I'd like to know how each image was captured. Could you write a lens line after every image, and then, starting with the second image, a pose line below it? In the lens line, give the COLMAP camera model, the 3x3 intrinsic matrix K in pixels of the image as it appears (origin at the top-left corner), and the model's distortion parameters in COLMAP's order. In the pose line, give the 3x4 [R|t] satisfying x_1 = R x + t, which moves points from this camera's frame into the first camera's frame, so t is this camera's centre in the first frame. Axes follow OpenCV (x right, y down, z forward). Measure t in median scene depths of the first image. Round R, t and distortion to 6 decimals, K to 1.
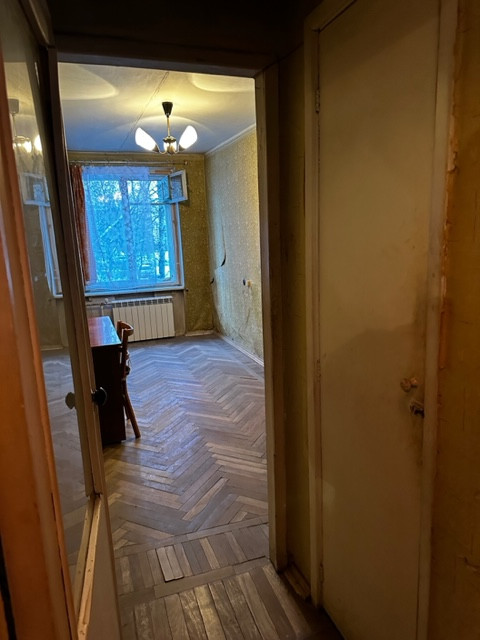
lens RADIAL K [[435.9, 0, 236.3], [0, 435.9, 319.1], [0, 0, 1]] dist [0.083961, -0.087455]
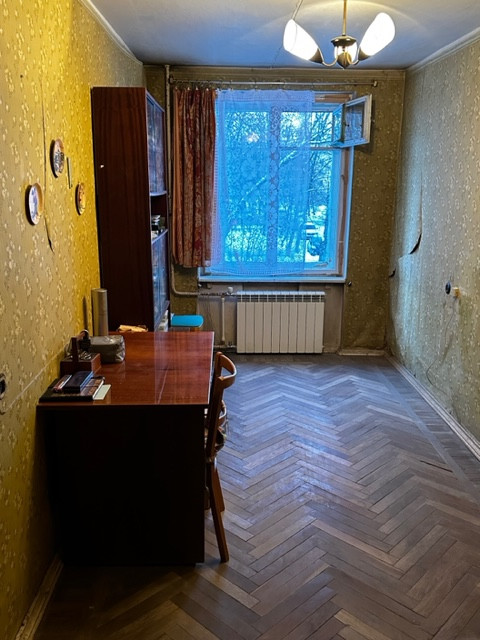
lens RADIAL K [[573.3, 0, 237.7], [0, 573.3, 321.9], [0, 0, 1]] dist [0.203308, -0.441416]
pose [[0.945920, 0.124073, -0.299736, -0.007314], [-0.110955, 0.991984, 0.060467, -0.050513], [0.304835, -0.023940, 0.952104, 0.148249]]
